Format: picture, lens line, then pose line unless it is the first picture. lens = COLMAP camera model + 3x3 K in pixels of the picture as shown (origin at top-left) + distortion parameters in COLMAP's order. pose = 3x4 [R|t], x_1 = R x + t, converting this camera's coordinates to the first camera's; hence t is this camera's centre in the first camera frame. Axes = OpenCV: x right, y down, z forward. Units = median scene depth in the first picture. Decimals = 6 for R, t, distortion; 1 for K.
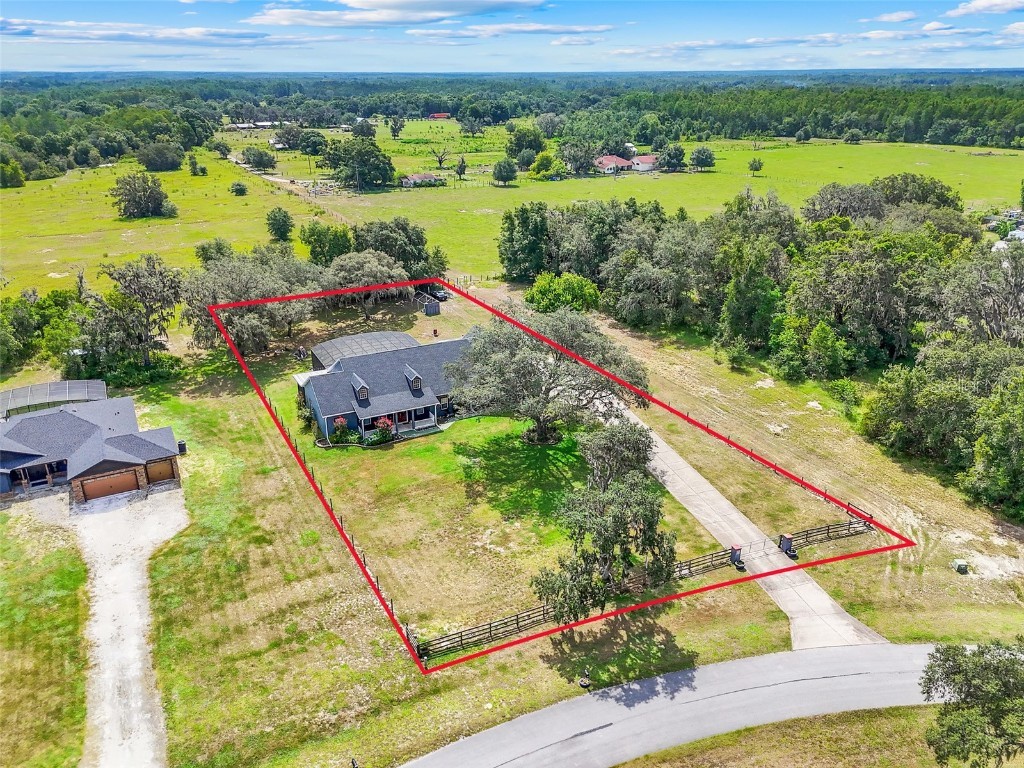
lens RADIAL K [[764.6, 0, 512.0], [0, 764.6, 384.0], [0, 0, 1]] dist [0.059962, -0.048780]
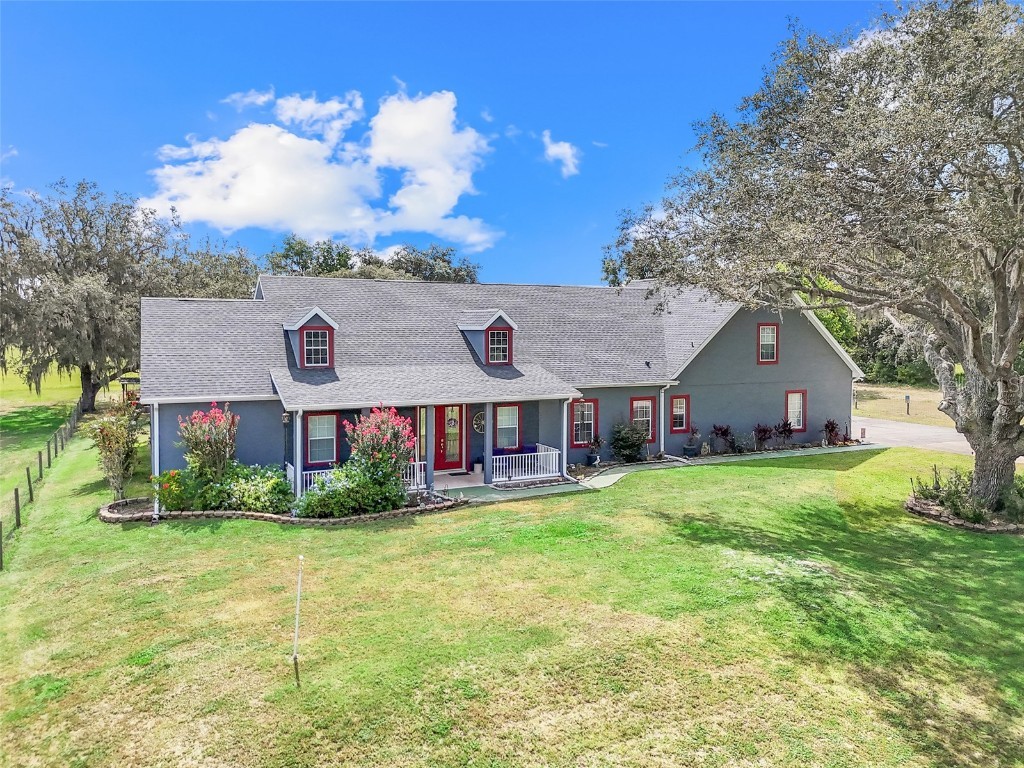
lens RADIAL K [[764.6, 0, 512.0], [0, 764.6, 384.0], [0, 0, 1]] dist [0.059962, -0.048780]
pose [[0.999662, 0.010862, -0.023639, -0.118374], [-0.017634, 0.950994, -0.308705, 0.113704], [0.019127, 0.309017, 0.950864, 0.756269]]
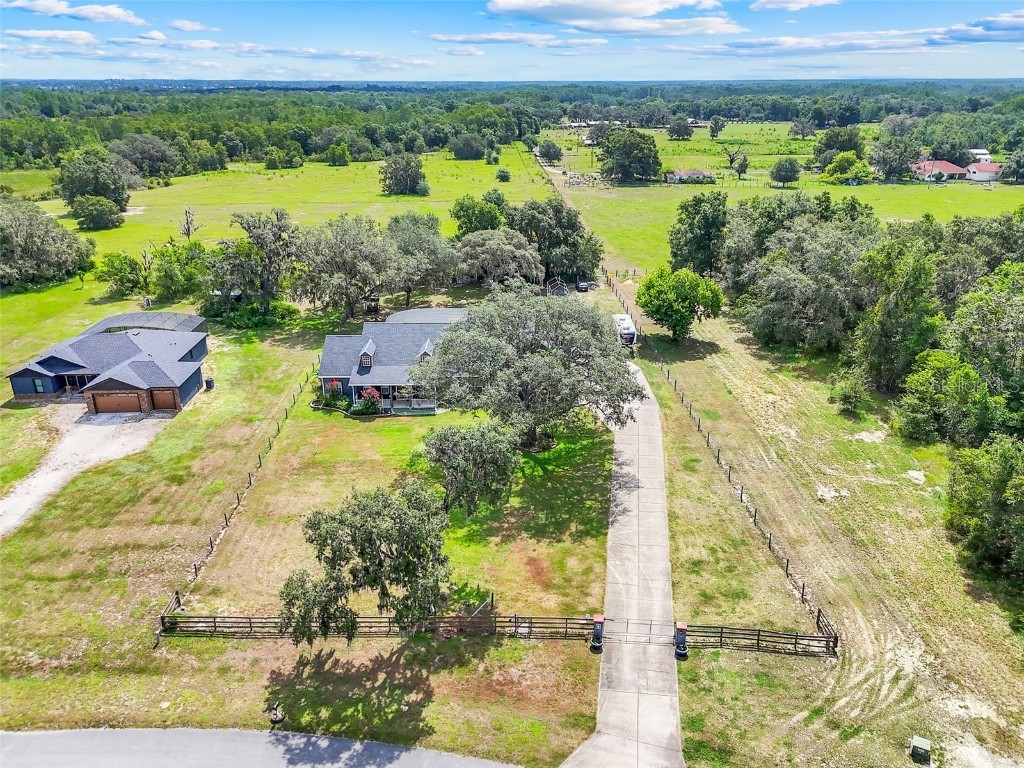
lens RADIAL K [[764.6, 0, 512.0], [0, 764.6, 384.0], [0, 0, 1]] dist [0.059962, -0.048780]
pose [[0.898714, 0.162603, -0.407276, 0.370848], [-0.166232, 0.985724, 0.026731, -0.014626], [0.405808, 0.043679, 0.912914, 0.210203]]
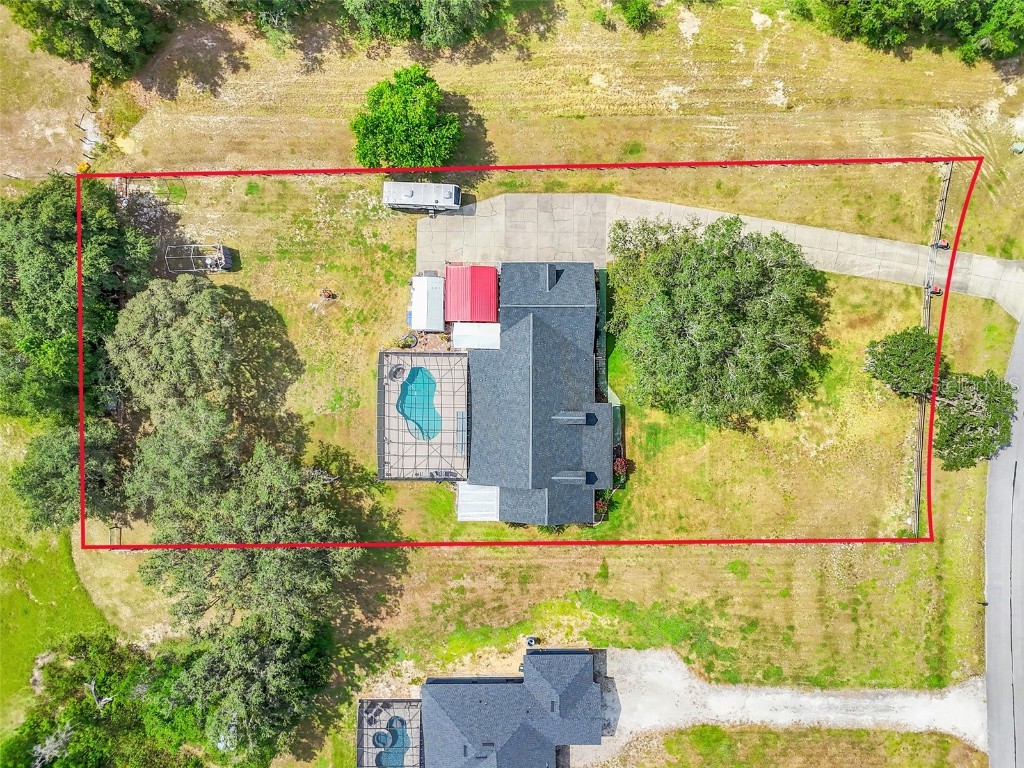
lens RADIAL K [[764.6, 0, 512.0], [0, 764.6, 384.0], [0, 0, 1]] dist [0.059962, -0.048780]
pose [[0.457062, -0.889407, -0.007058, -0.128609], [0.350668, 0.172903, 0.920400, -0.931549], [-0.817390, -0.423154, 0.390914, 0.770627]]
